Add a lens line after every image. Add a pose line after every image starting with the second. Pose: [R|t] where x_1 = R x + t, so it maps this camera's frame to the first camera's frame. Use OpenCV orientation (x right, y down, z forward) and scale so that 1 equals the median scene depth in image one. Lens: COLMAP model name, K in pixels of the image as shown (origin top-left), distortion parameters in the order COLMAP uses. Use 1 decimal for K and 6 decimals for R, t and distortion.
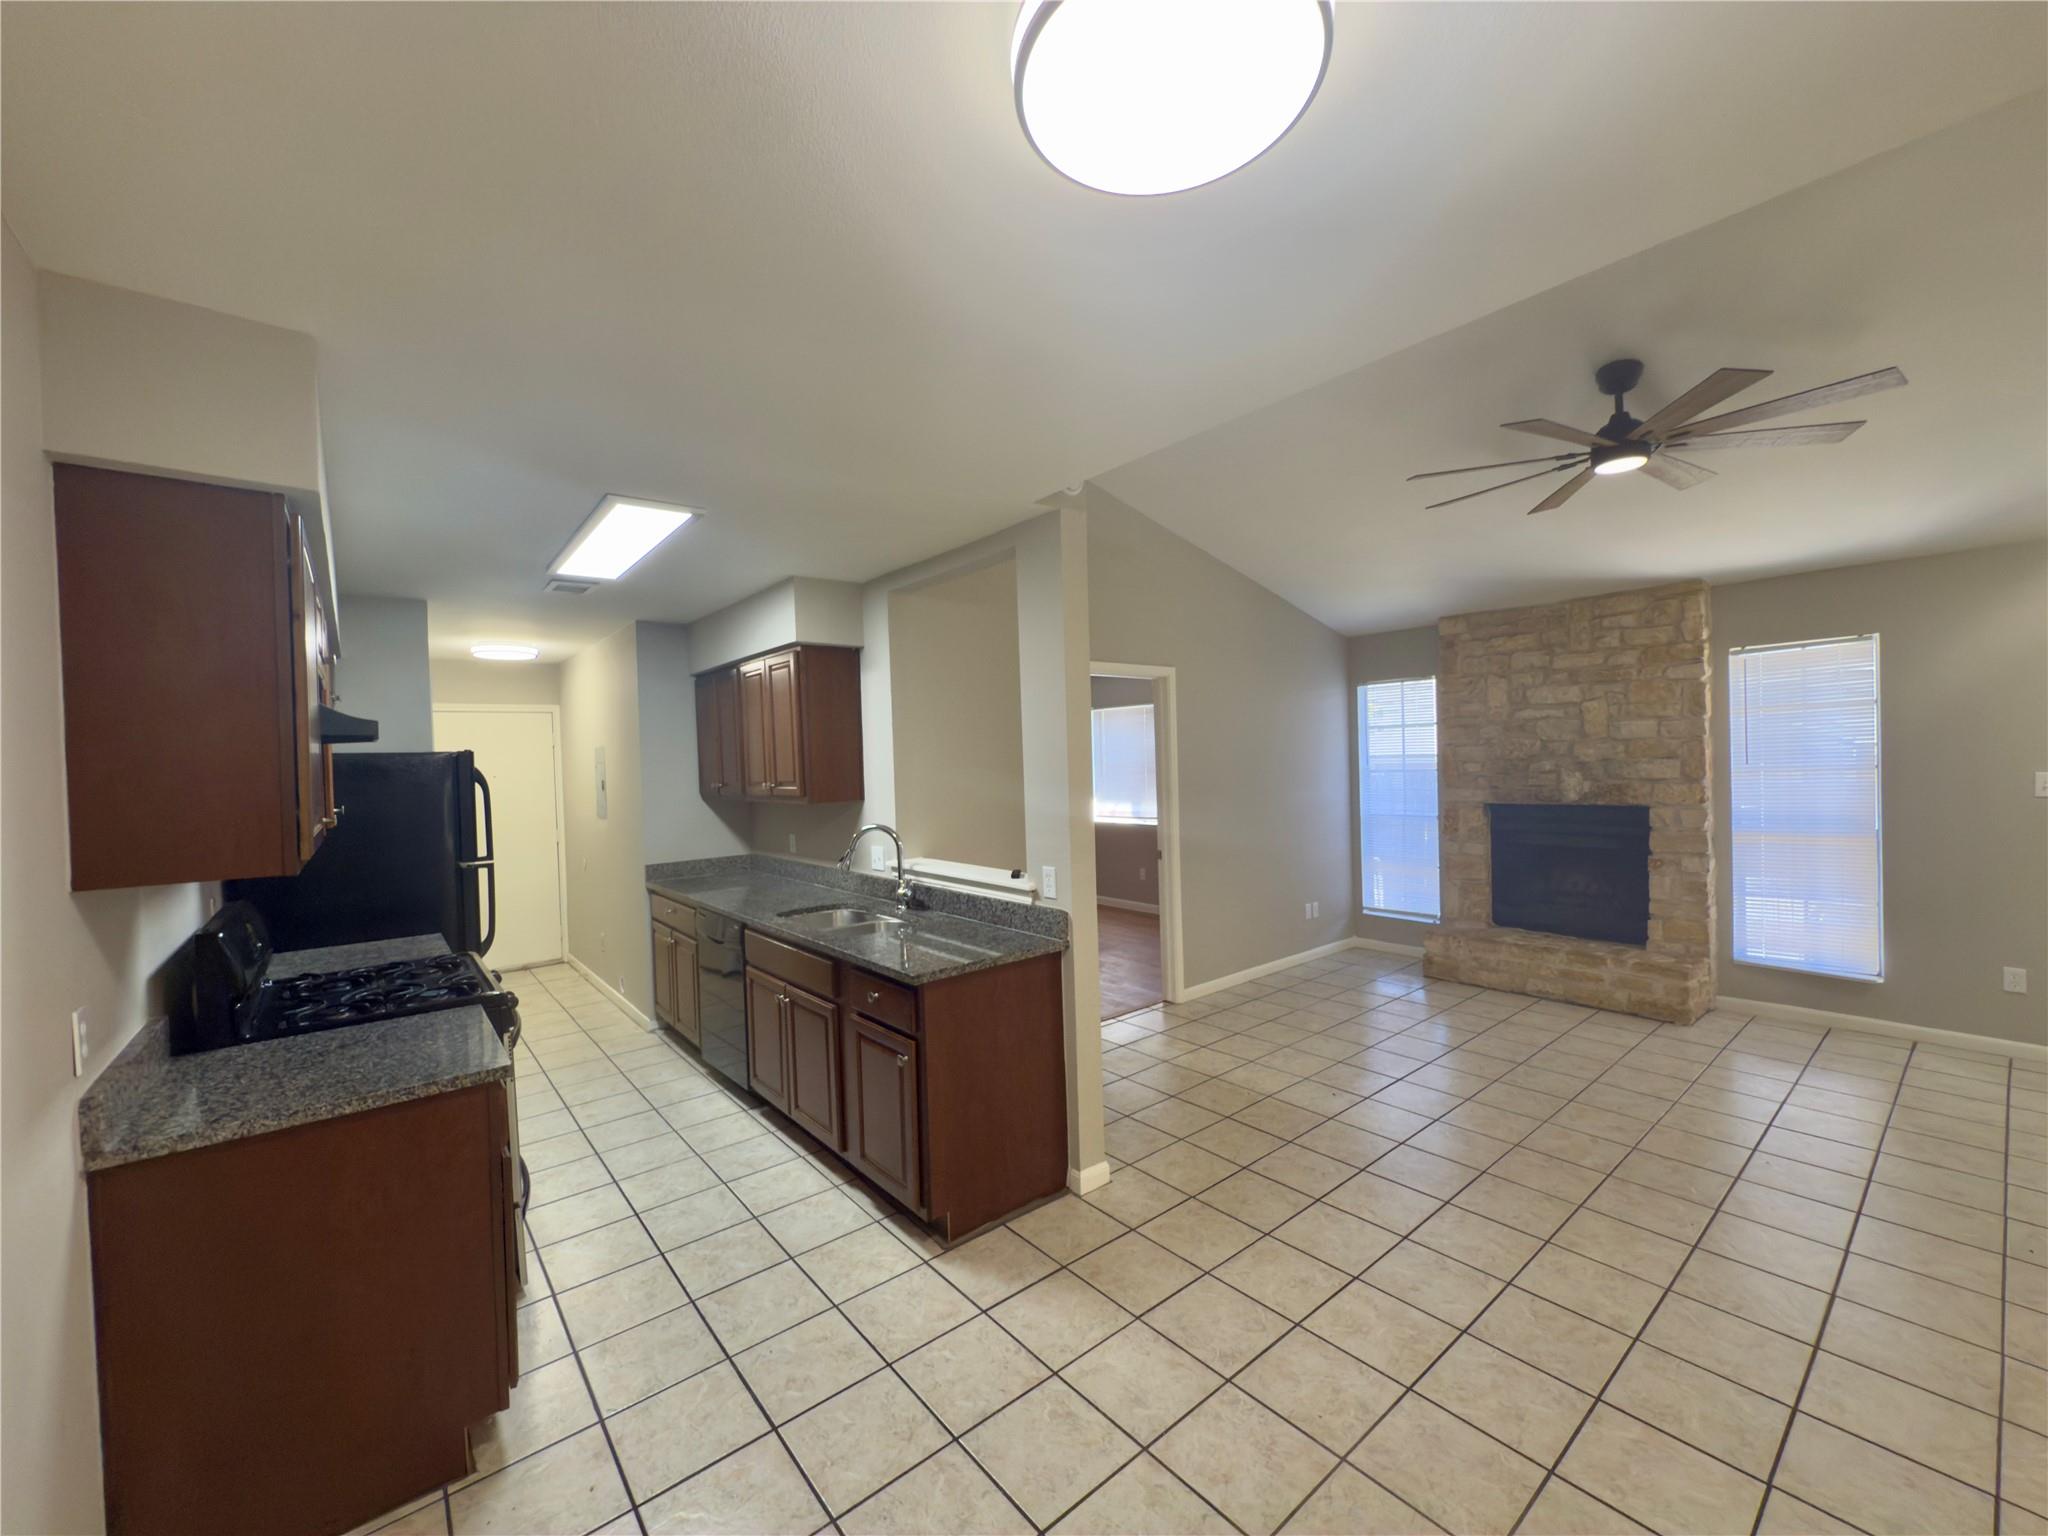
lens RADIAL K [[816.0, 0, 1027.7], [0, 816.0, 776.8], [0, 0, 1]] dist [0.001080, 0.000218]
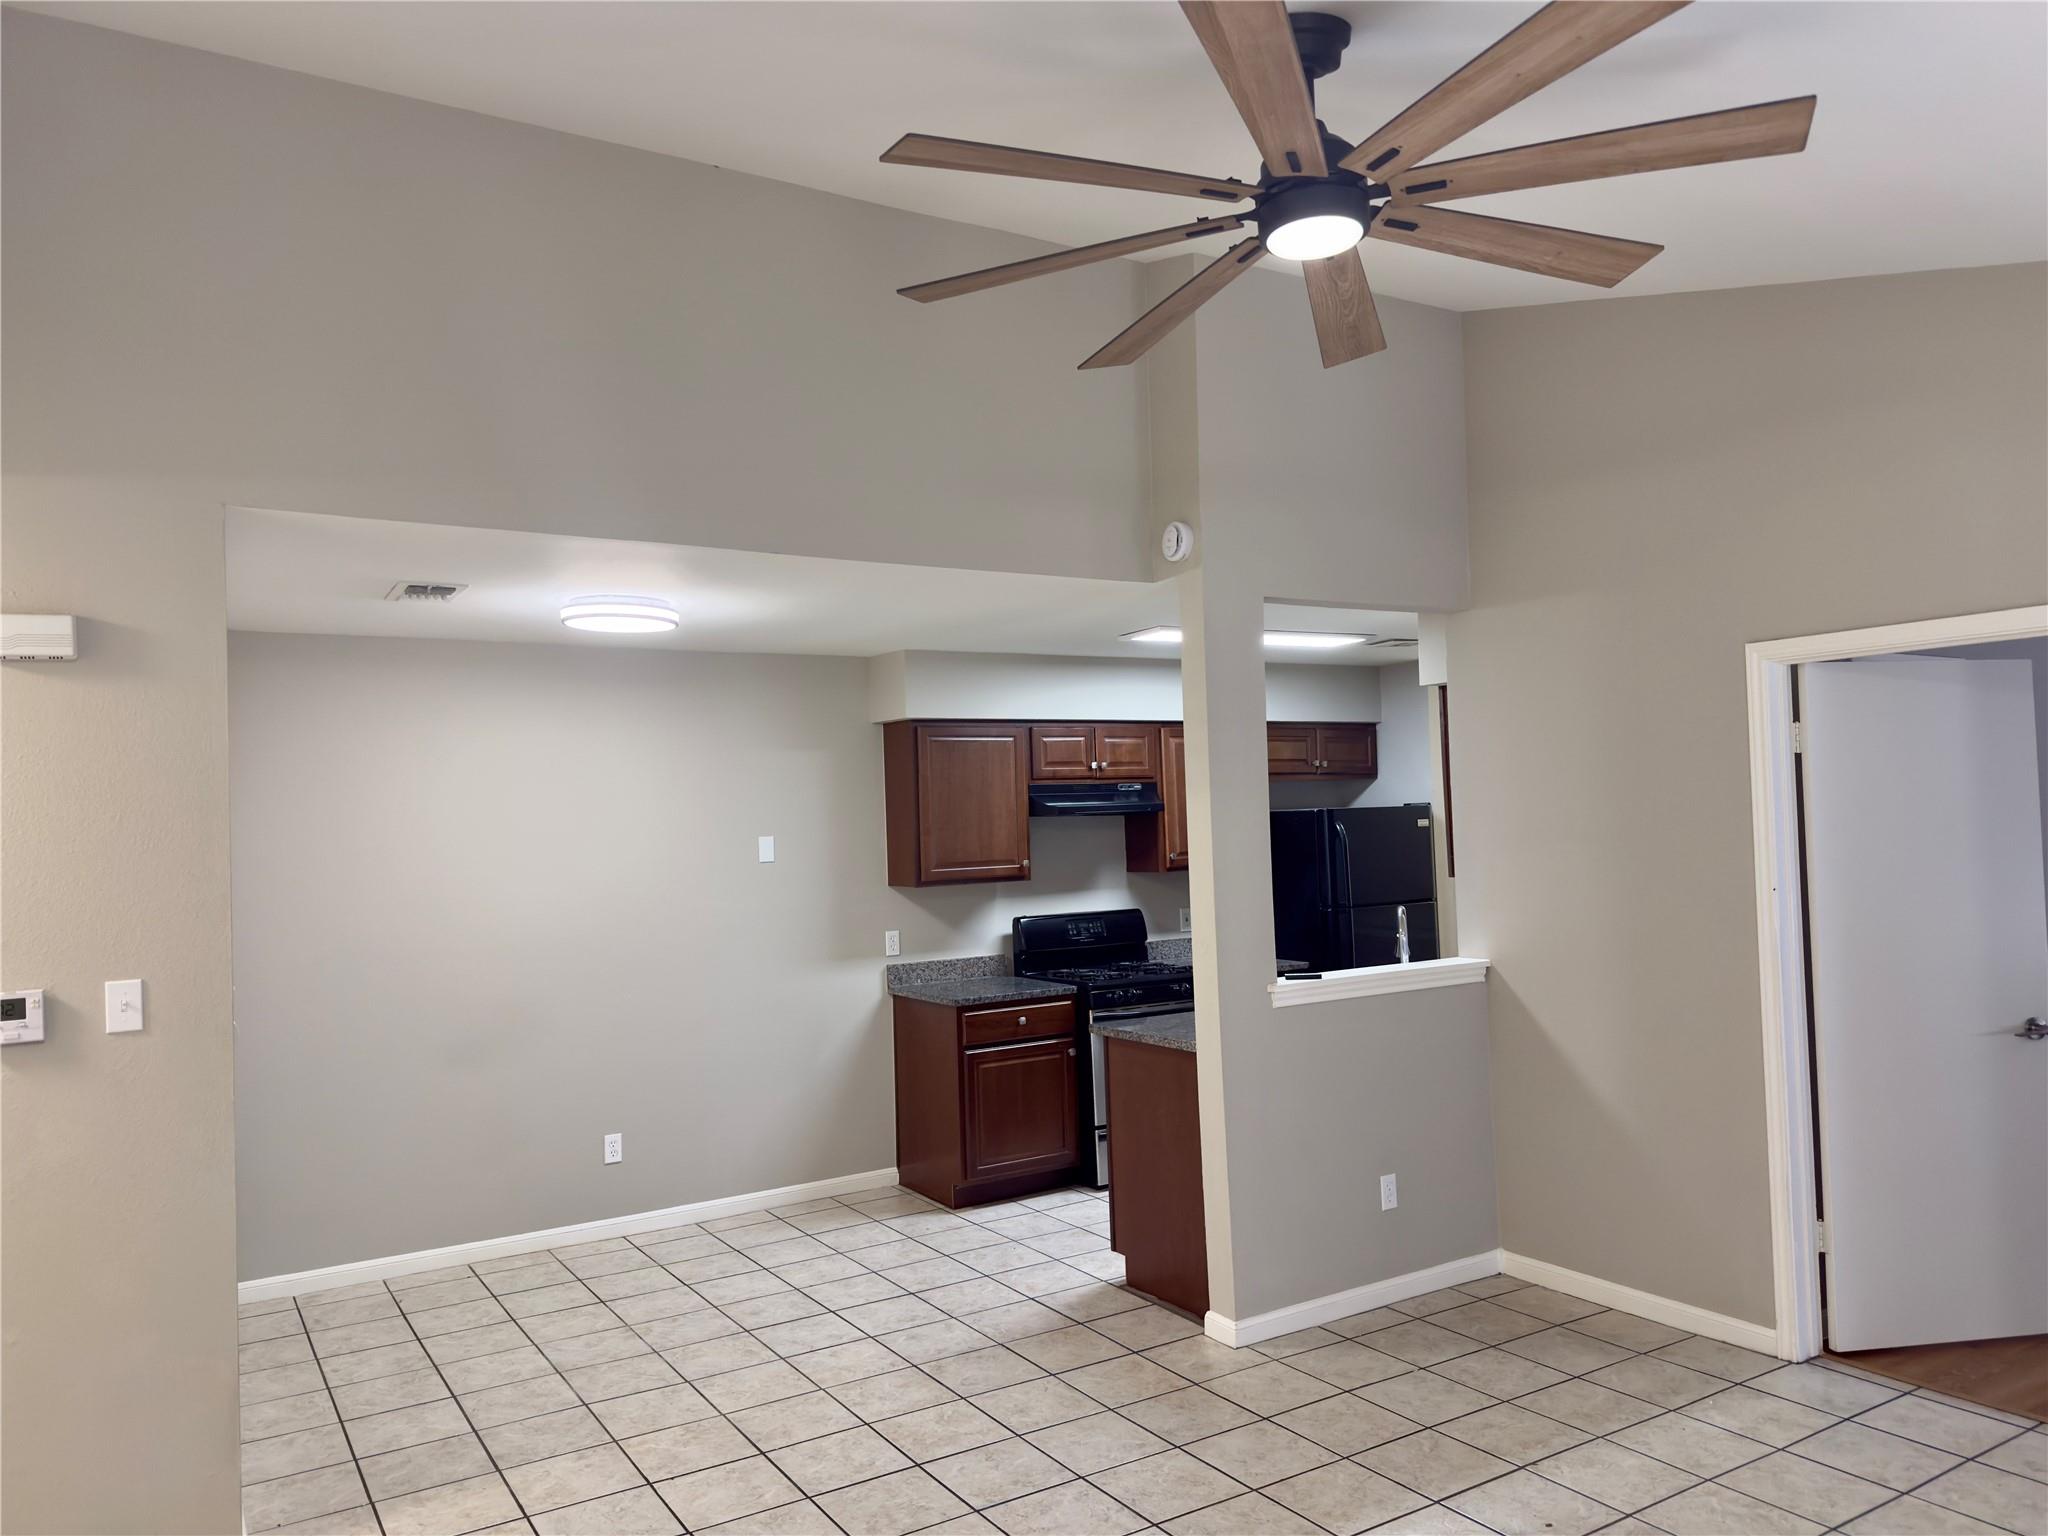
lens RADIAL K [[1440.9, 0, 1024.0], [0, 1440.9, 768.0], [0, 0, 1]] dist [0.117305, -0.197064]
pose [[-0.136035, -0.003694, -0.990697, 1.666273], [0.016229, 0.999851, -0.005957, -0.100493], [0.990571, -0.016888, -0.135955, 1.023002]]
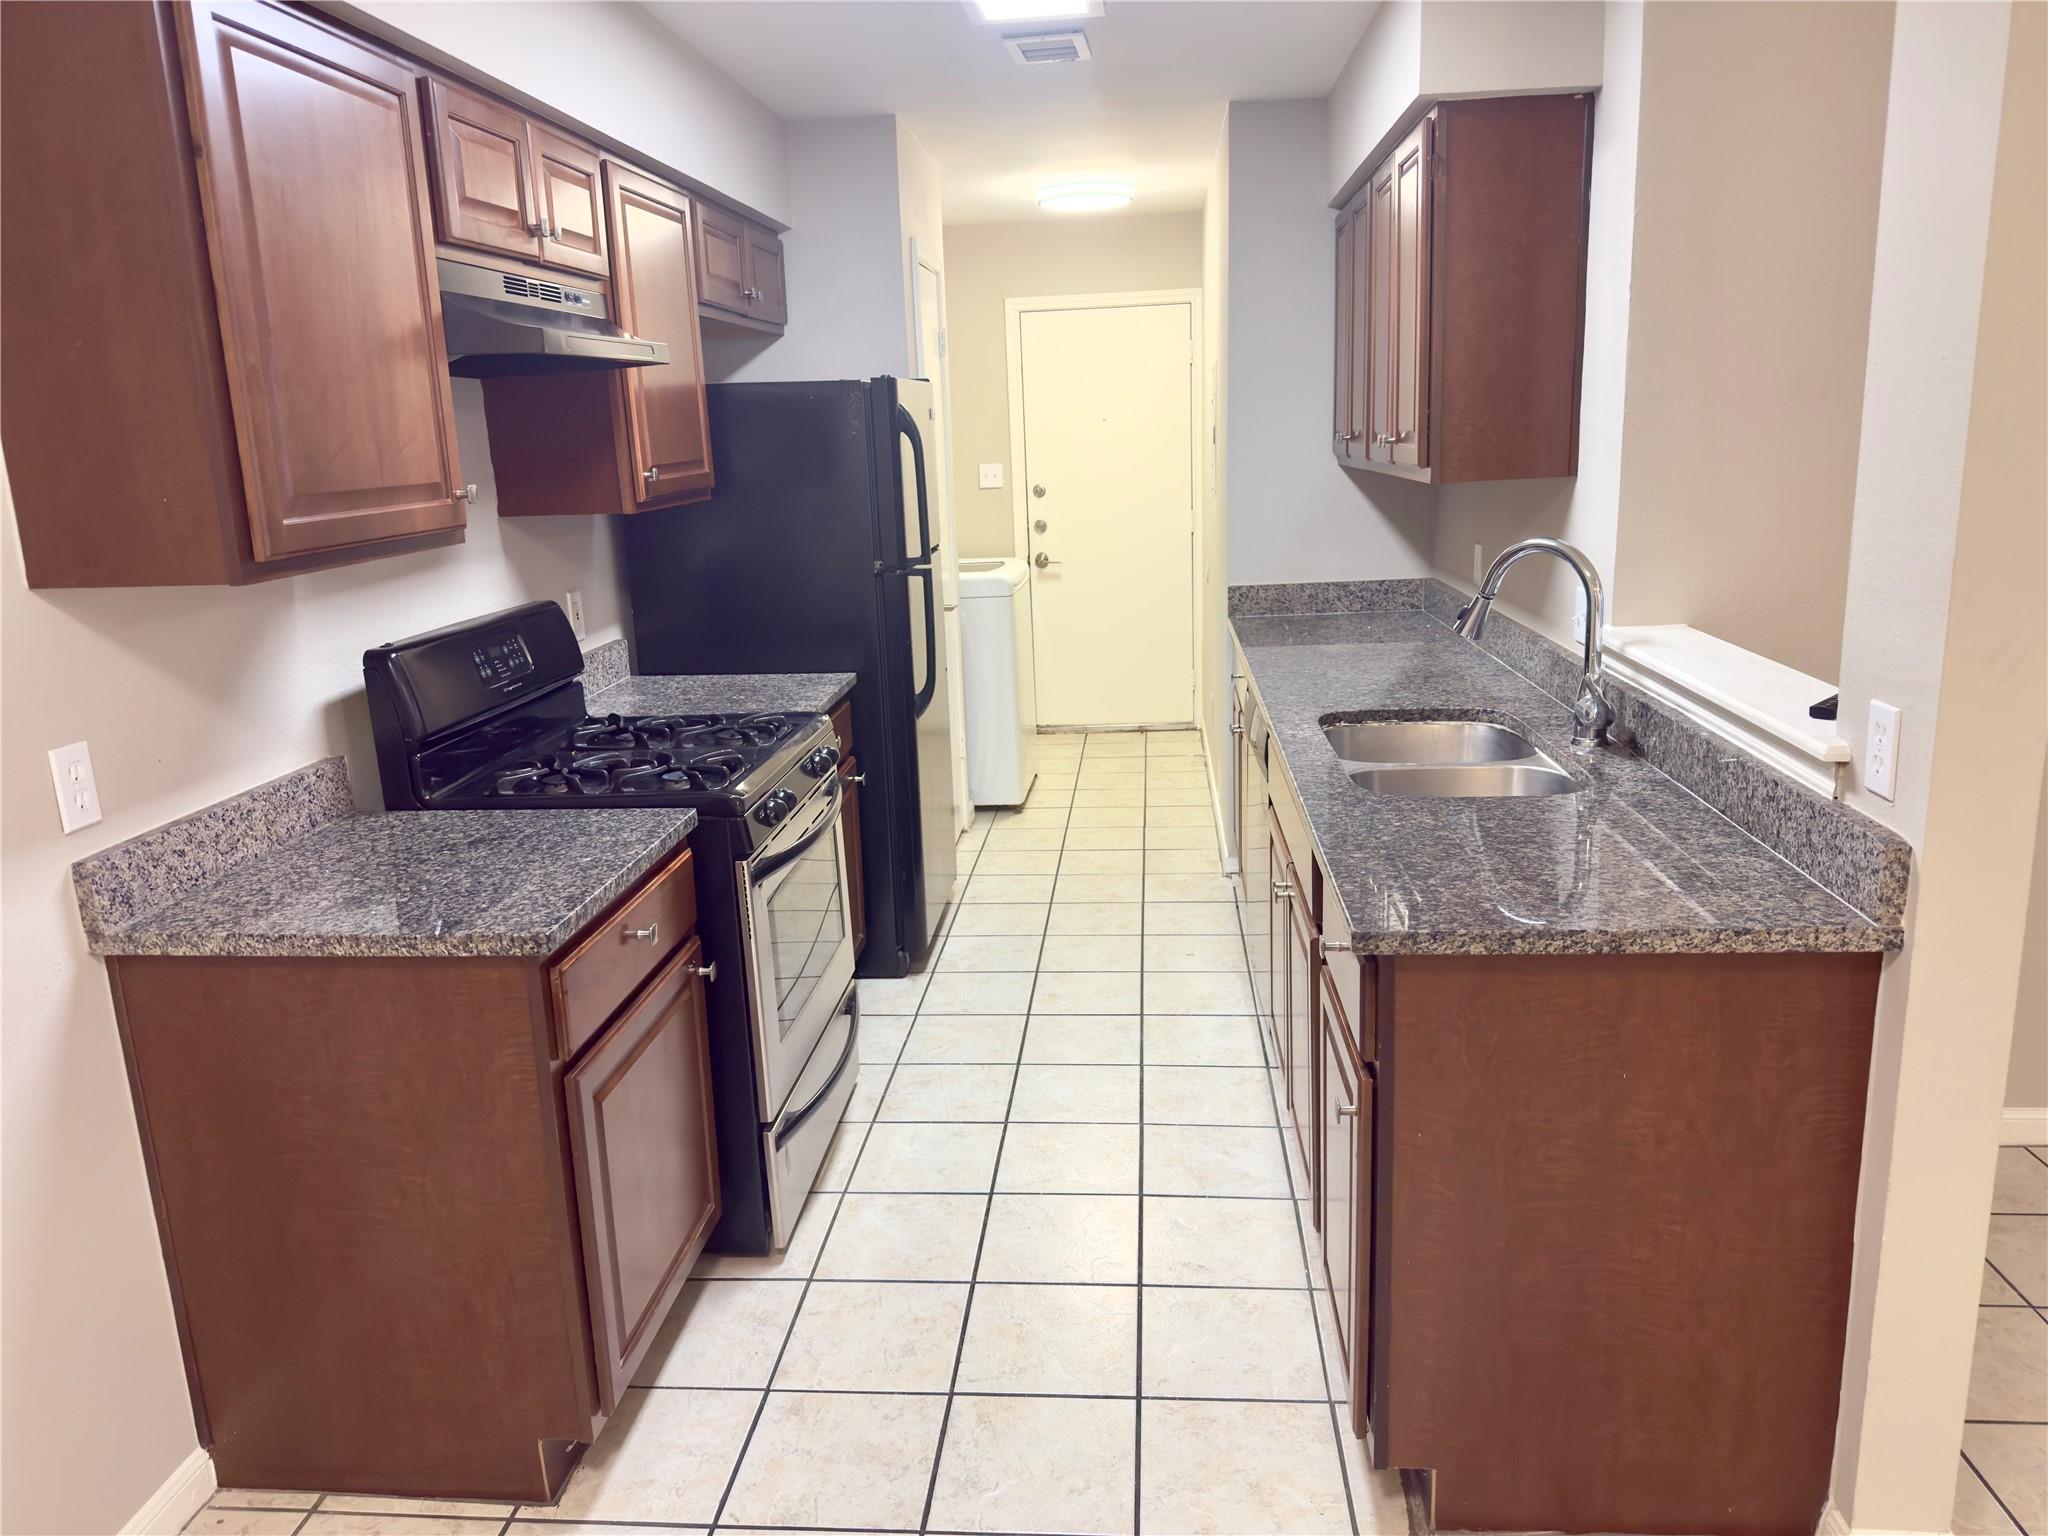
lens RADIAL K [[1440.9, 0, 1024.0], [0, 1440.9, 768.0], [0, 0, 1]] dist [0.117305, -0.197064]
pose [[0.716016, 0.164745, -0.678365, 0.187823], [0.000885, 0.971539, 0.236877, -0.006177], [0.698083, -0.170208, 0.695492, 0.337283]]
